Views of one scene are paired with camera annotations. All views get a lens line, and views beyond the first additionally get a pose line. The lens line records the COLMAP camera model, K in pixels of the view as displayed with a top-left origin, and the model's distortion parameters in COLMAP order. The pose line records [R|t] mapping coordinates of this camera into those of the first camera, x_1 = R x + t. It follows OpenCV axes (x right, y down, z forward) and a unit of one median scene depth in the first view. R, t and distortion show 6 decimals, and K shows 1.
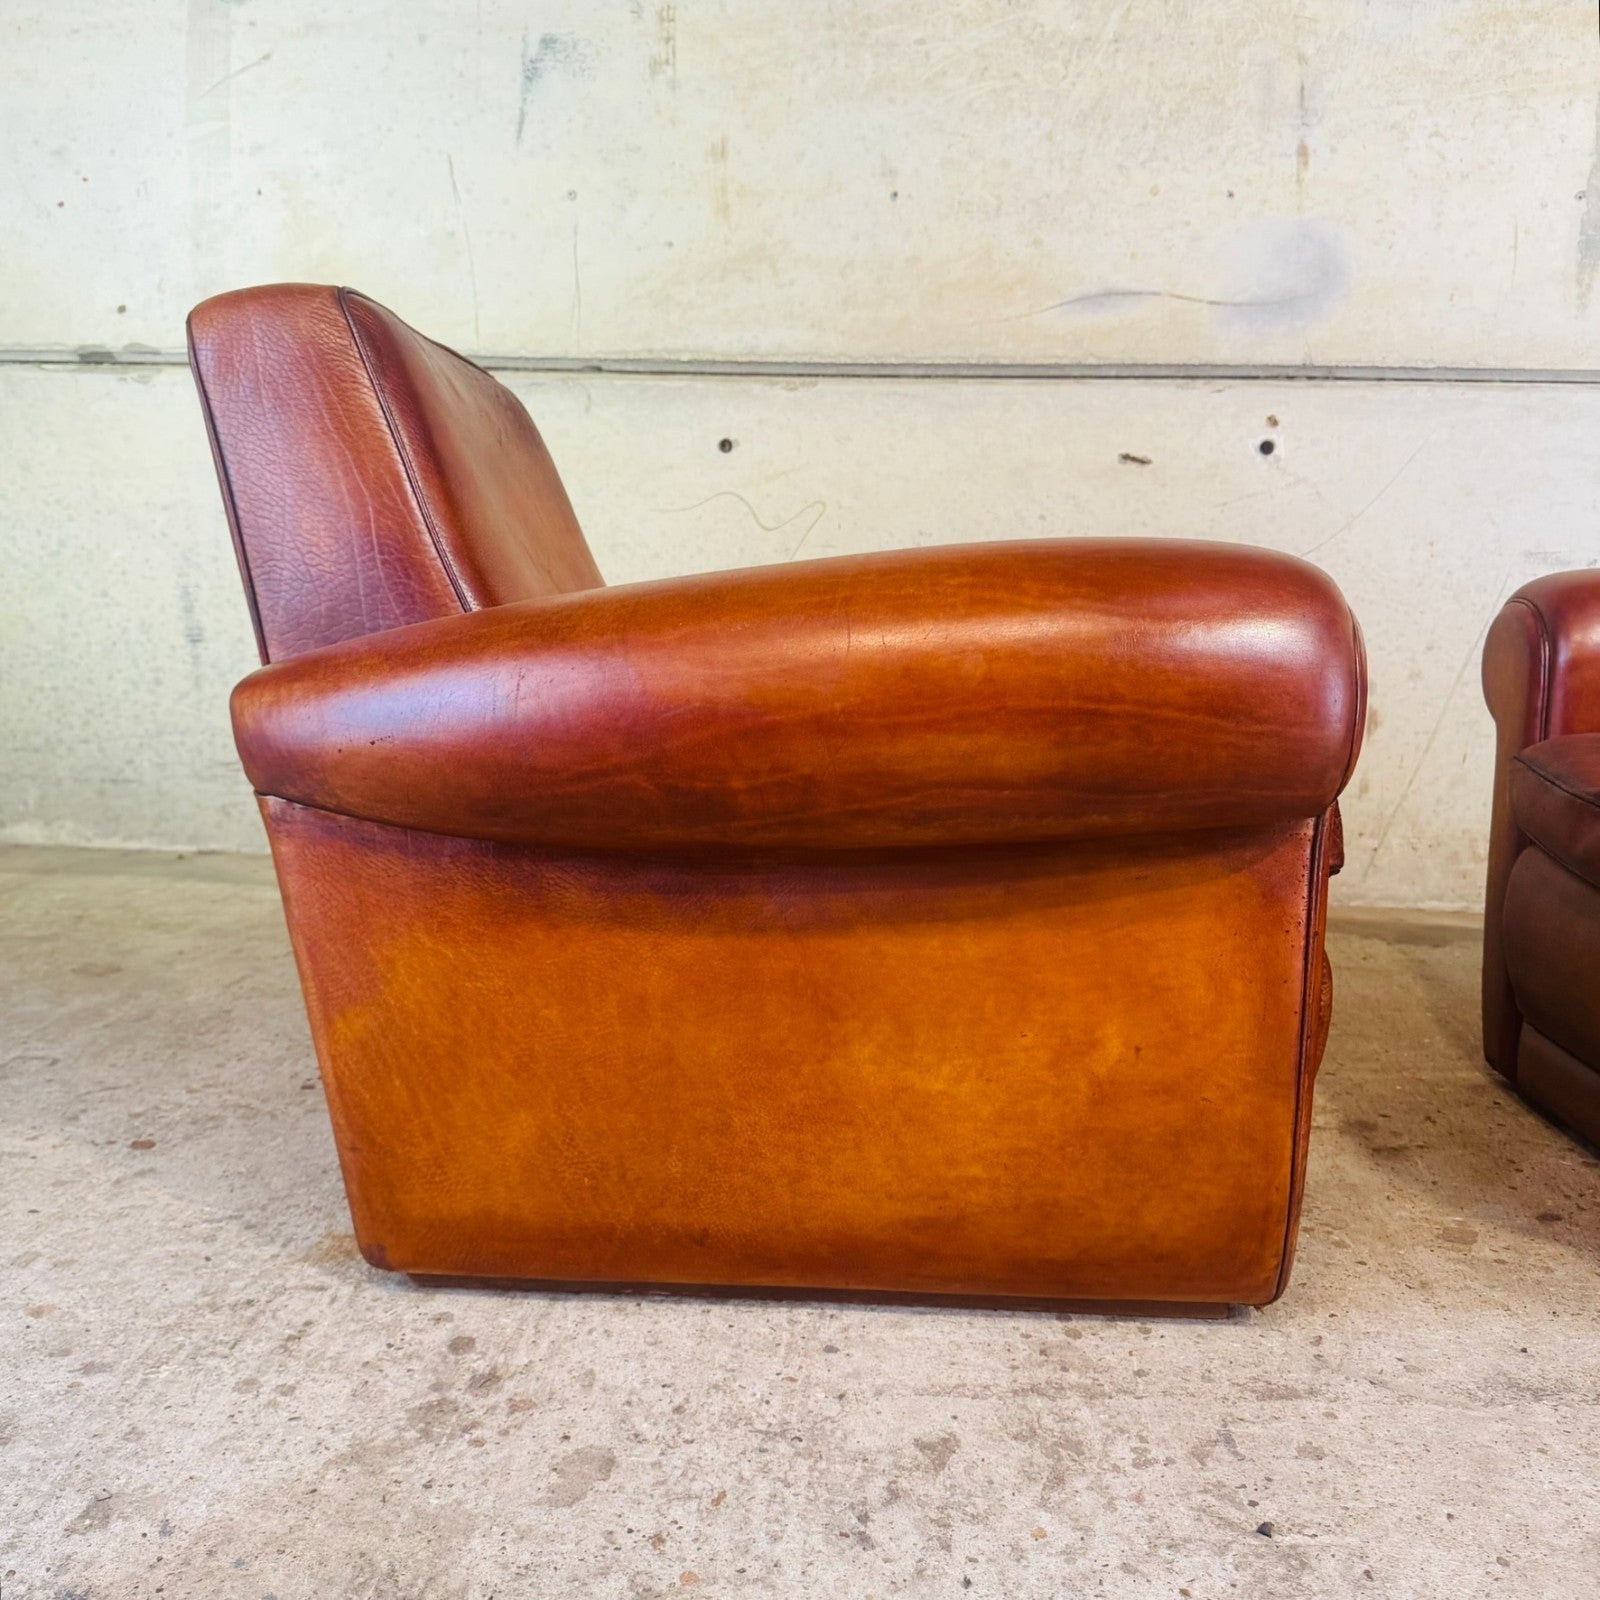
lens RADIAL K [[1525.4, 0, 805.1], [0, 1525.4, 795.4], [0, 0, 1]] dist [0.133860, -0.275072]
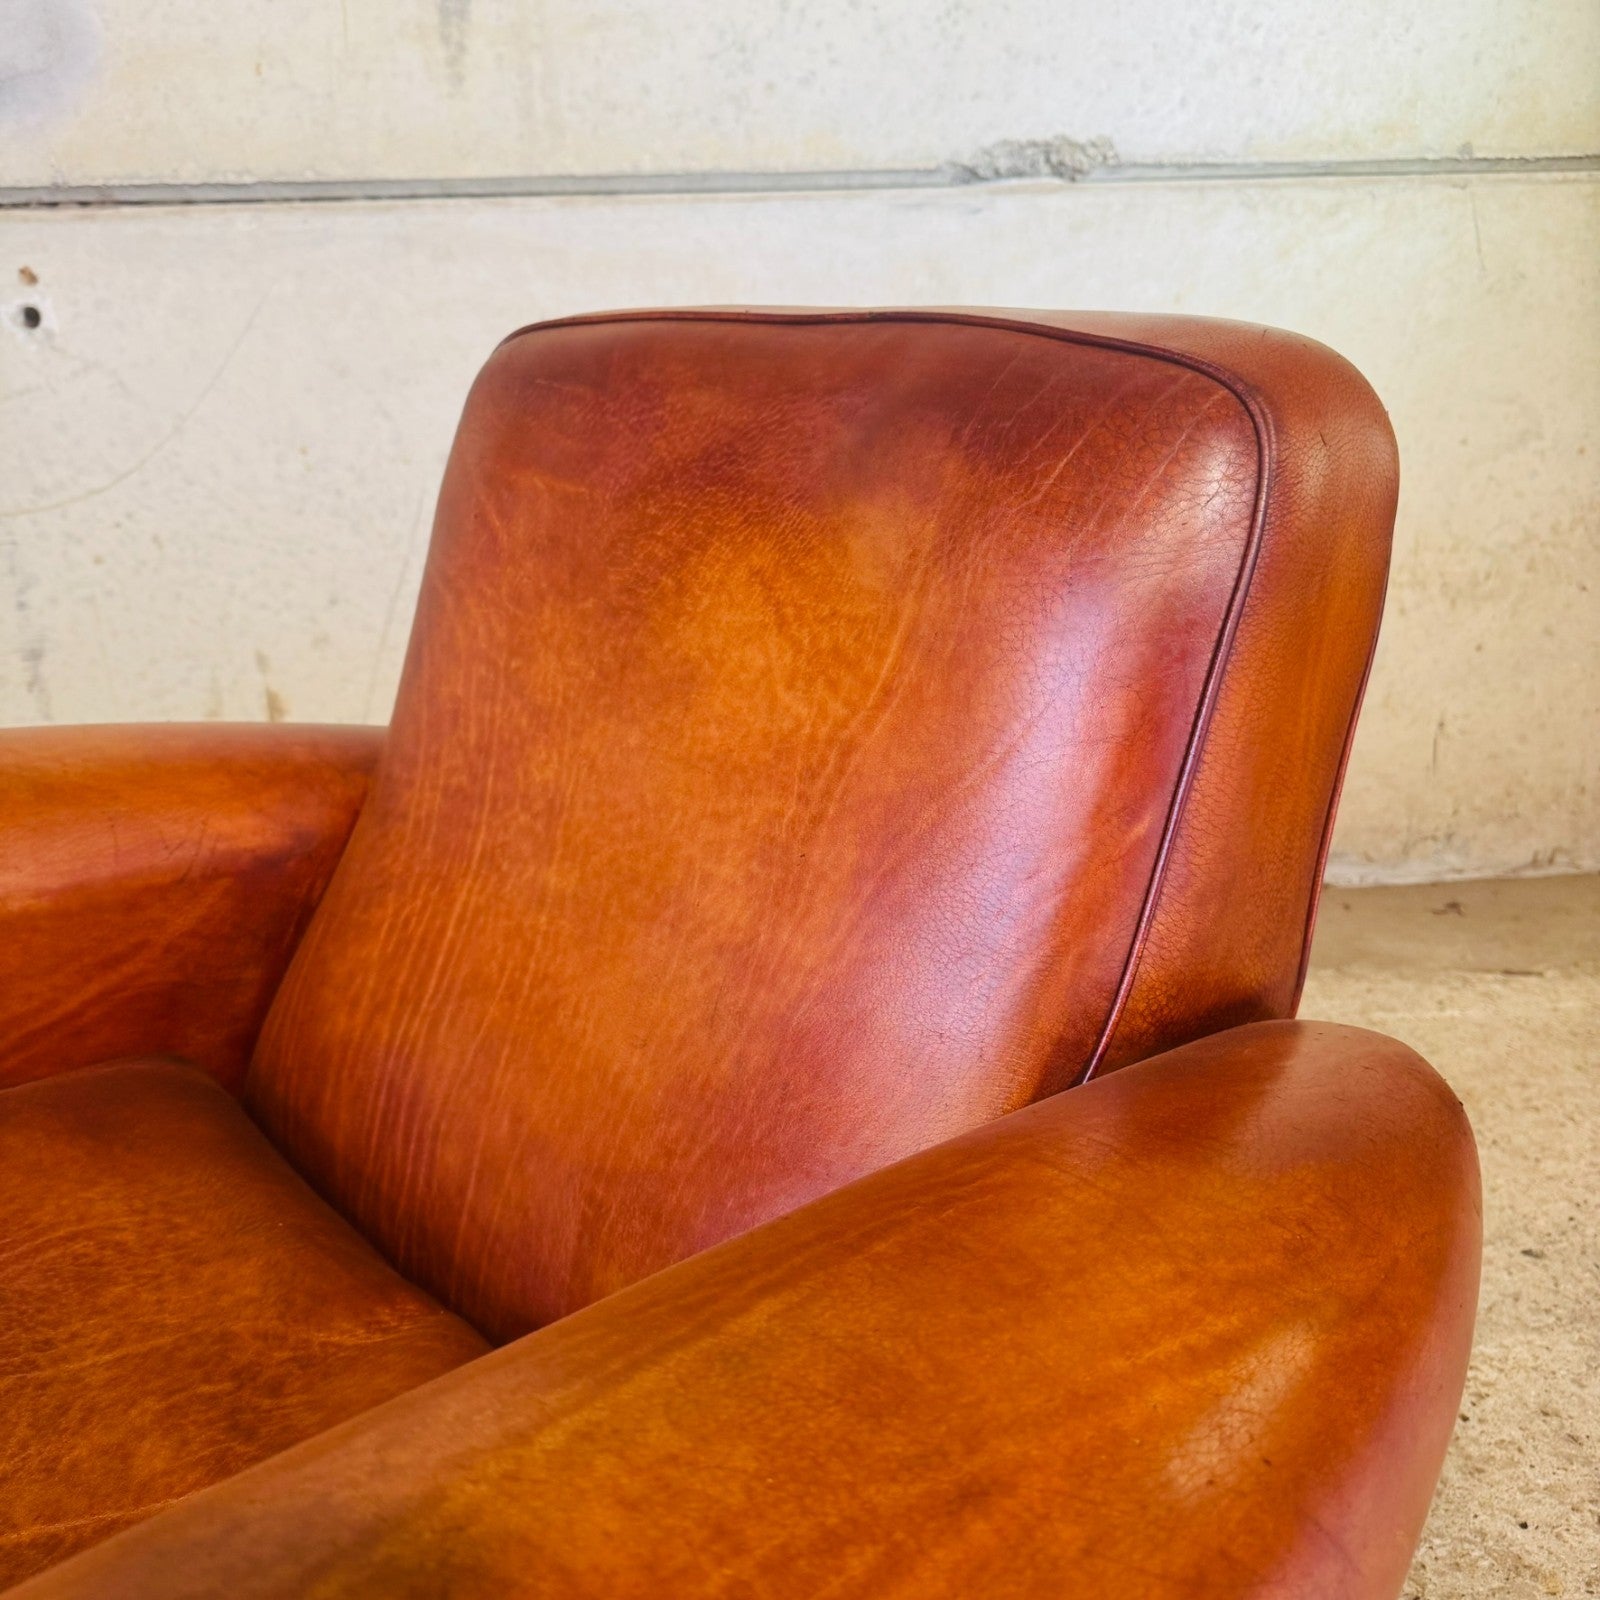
lens RADIAL K [[1544.1, 0, 795.1], [0, 1544.1, 809.2], [0, 0, 1]] dist [0.006074, -0.023099]
pose [[0.980226, -0.108983, 0.165167, 0.489077], [0.077279, 0.979222, 0.187490, -0.118704], [-0.182168, -0.171019, 0.968281, 0.272507]]
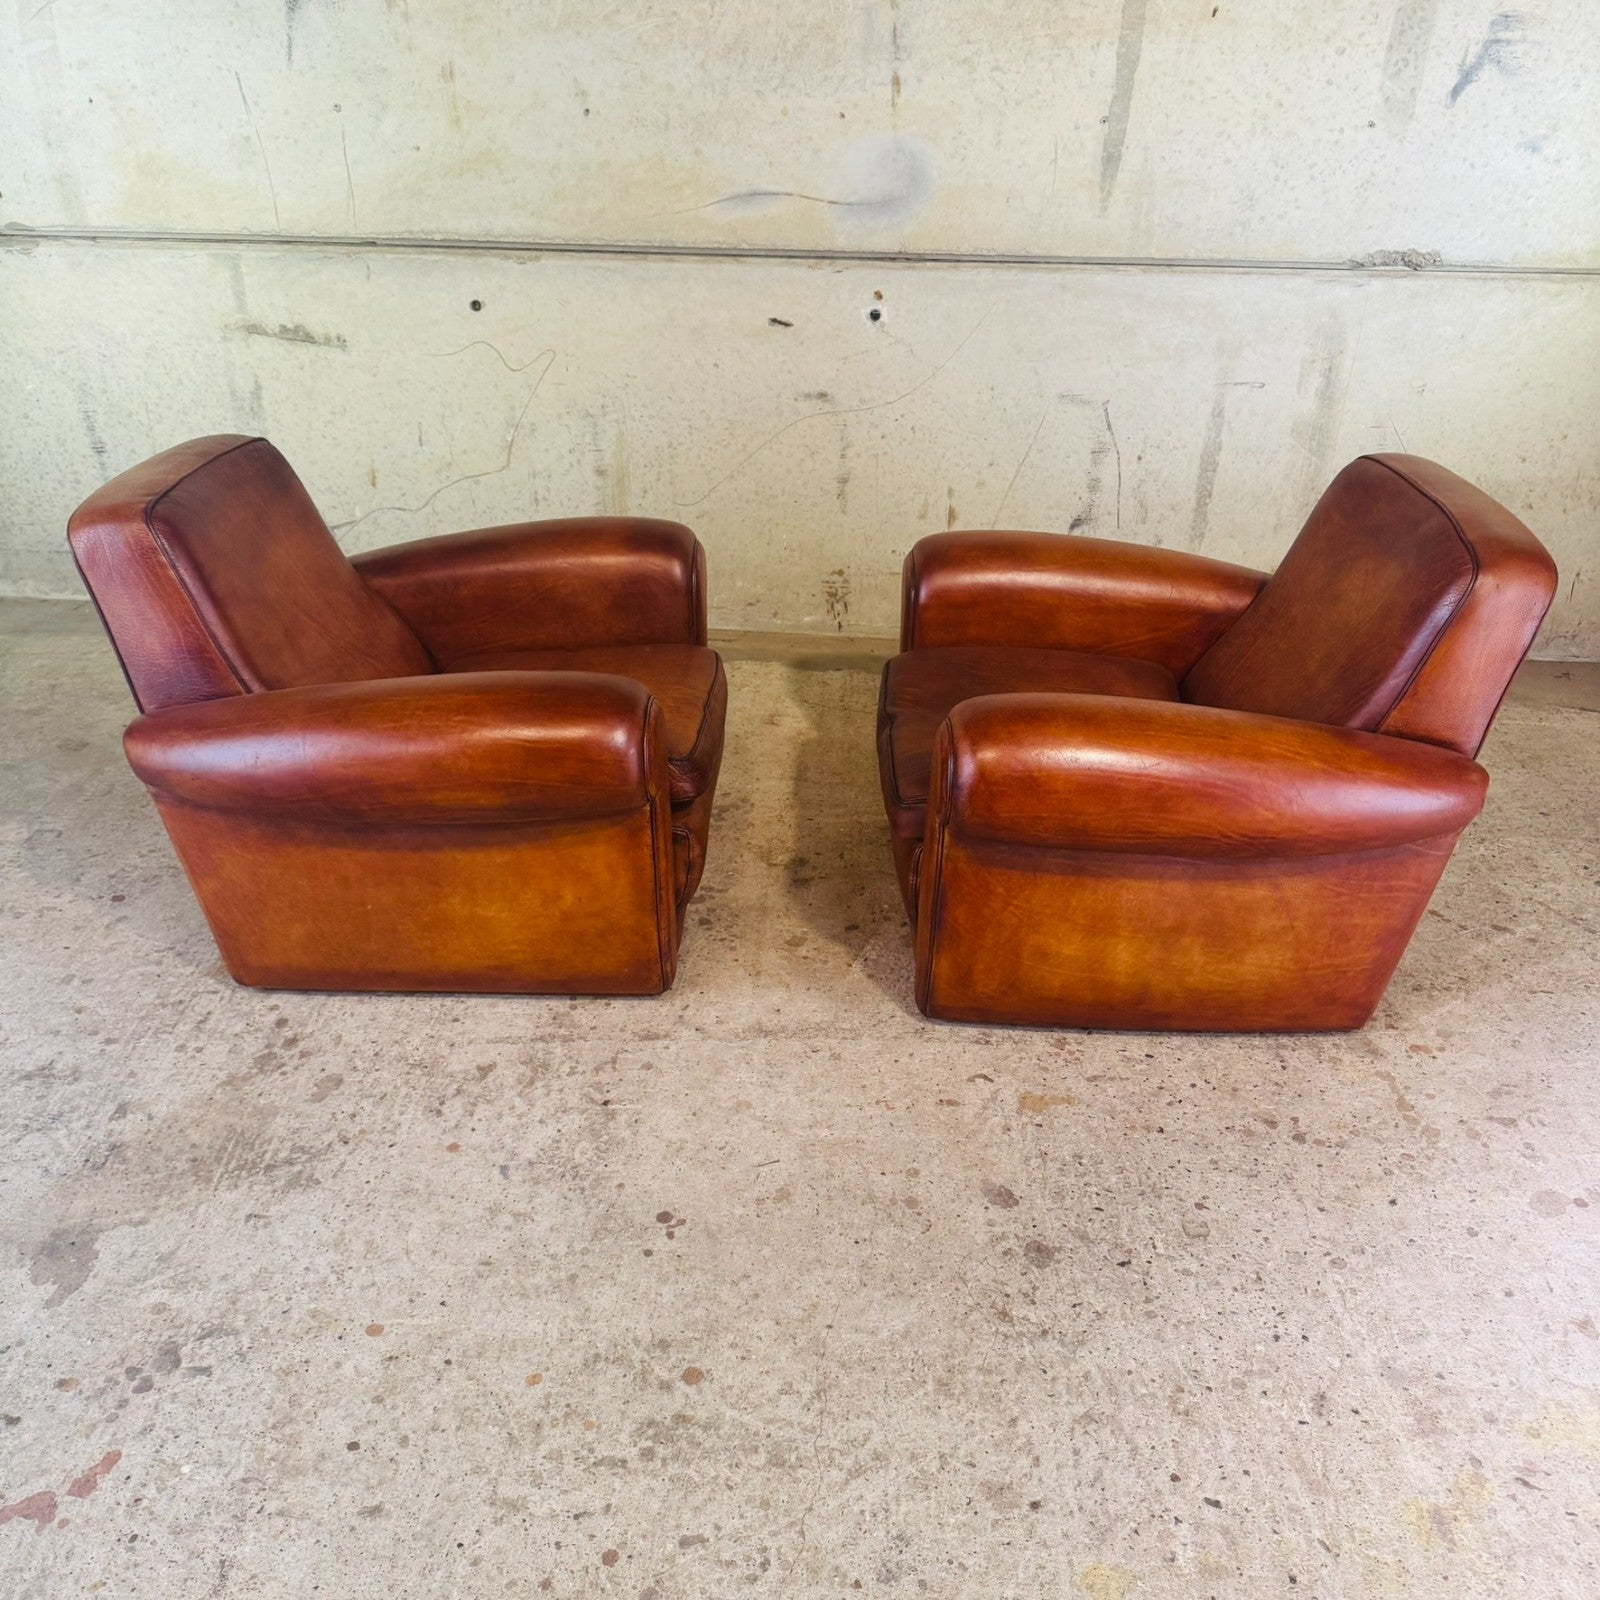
lens RADIAL K [[1505.4, 0, 793.8], [0, 1505.4, 796.9], [0, 0, 1]] dist [0.034236, -0.050848]
pose [[0.999717, -0.020406, 0.012197, 0.204195], [0.015051, 0.940406, 0.339721, -0.278840], [-0.018402, -0.339442, 0.940447, -0.381926]]
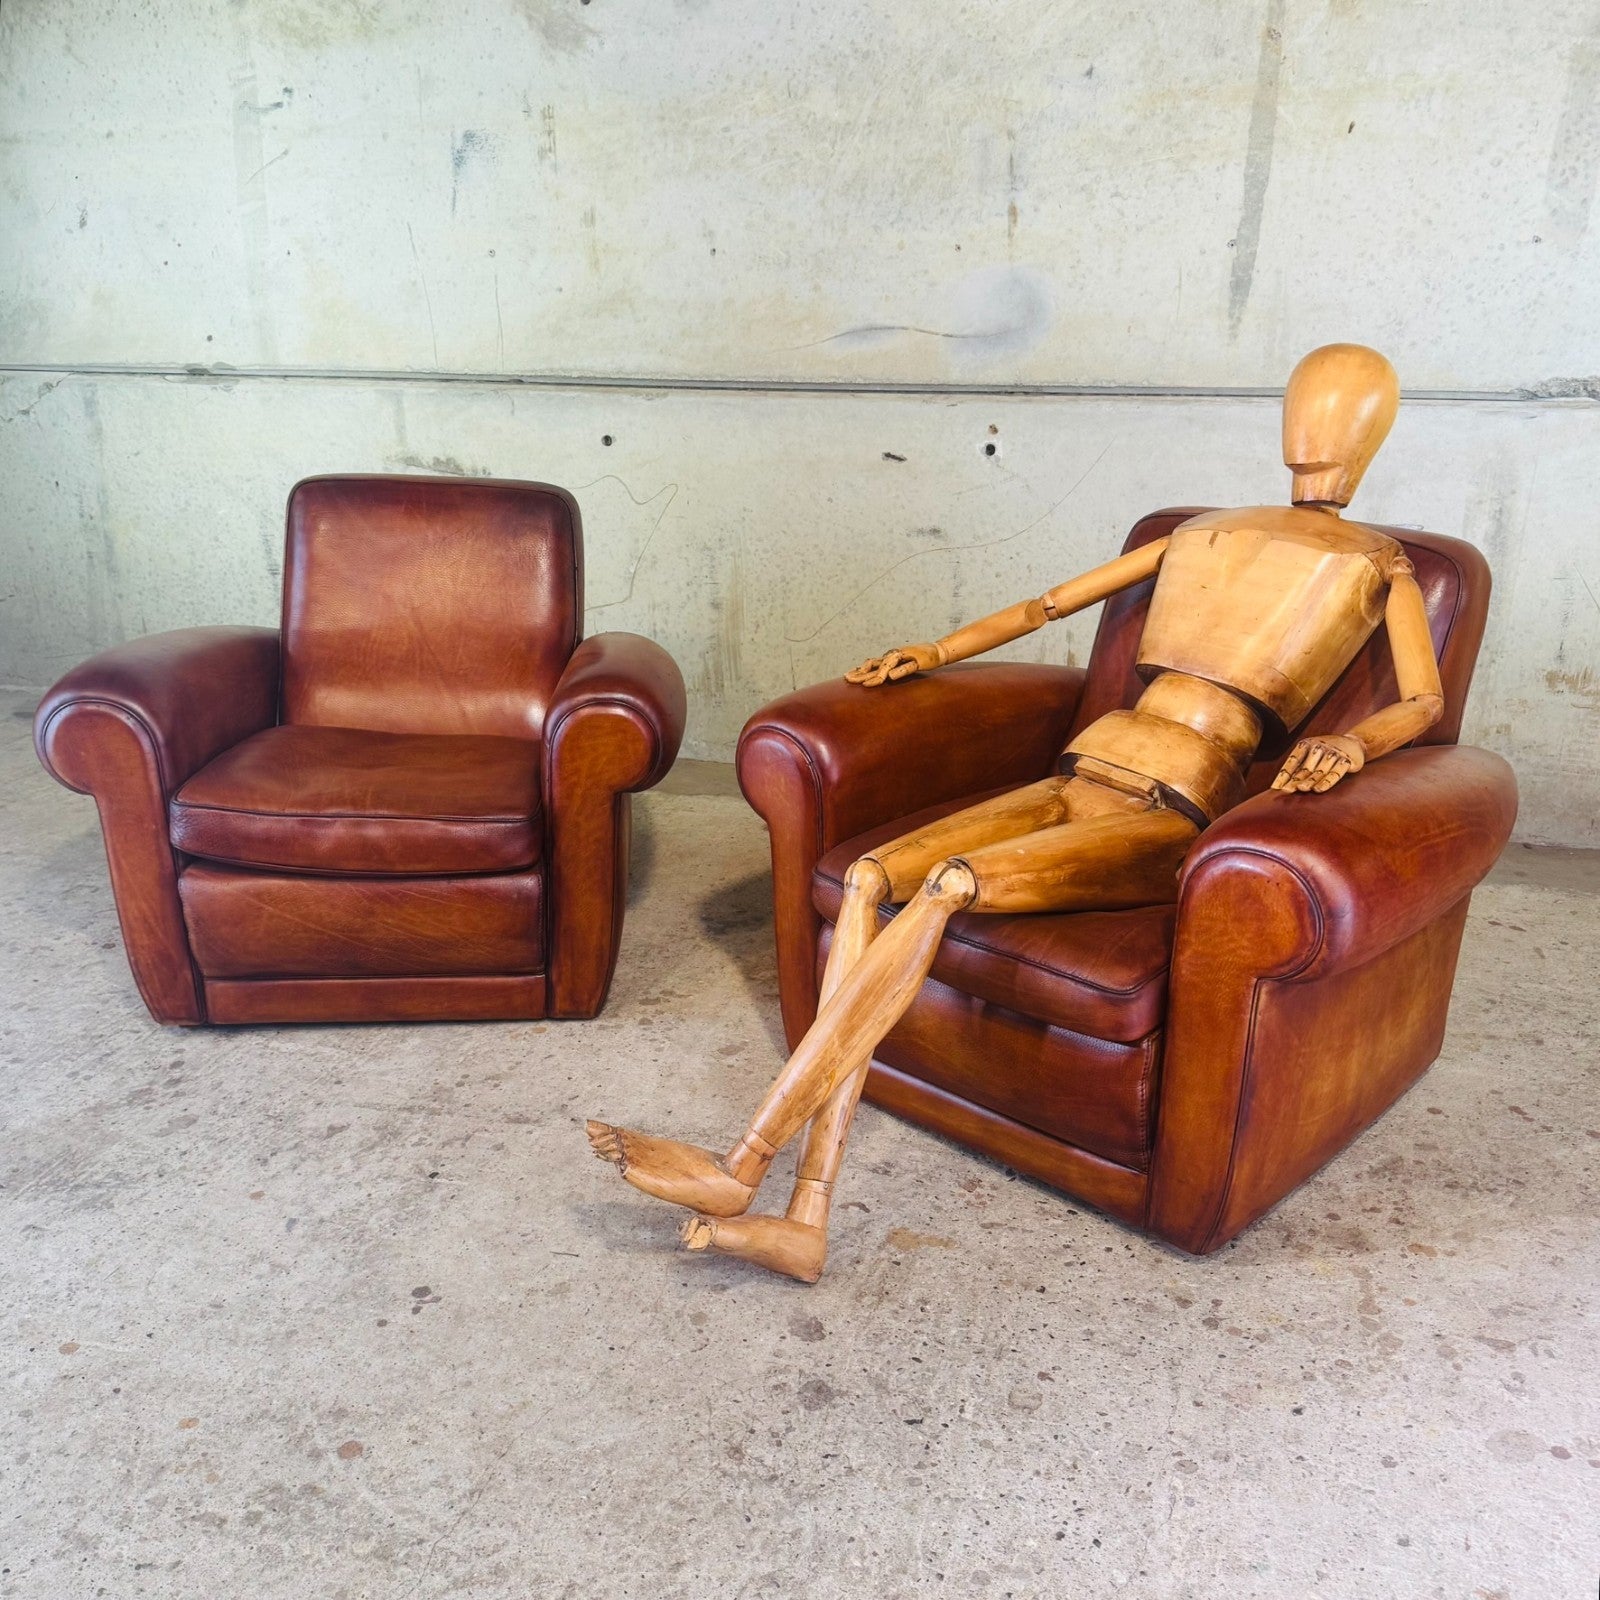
lens RADIAL K [[1525.9, 0, 805.0], [0, 1525.9, 807.4], [0, 0, 1]] dist [0.190038, -0.423234]
pose [[0.972432, 0.048705, -0.228043, 0.460152], [-0.007938, 0.984291, 0.176375, -0.157456], [0.233051, -0.169702, 0.957543, -0.326438]]
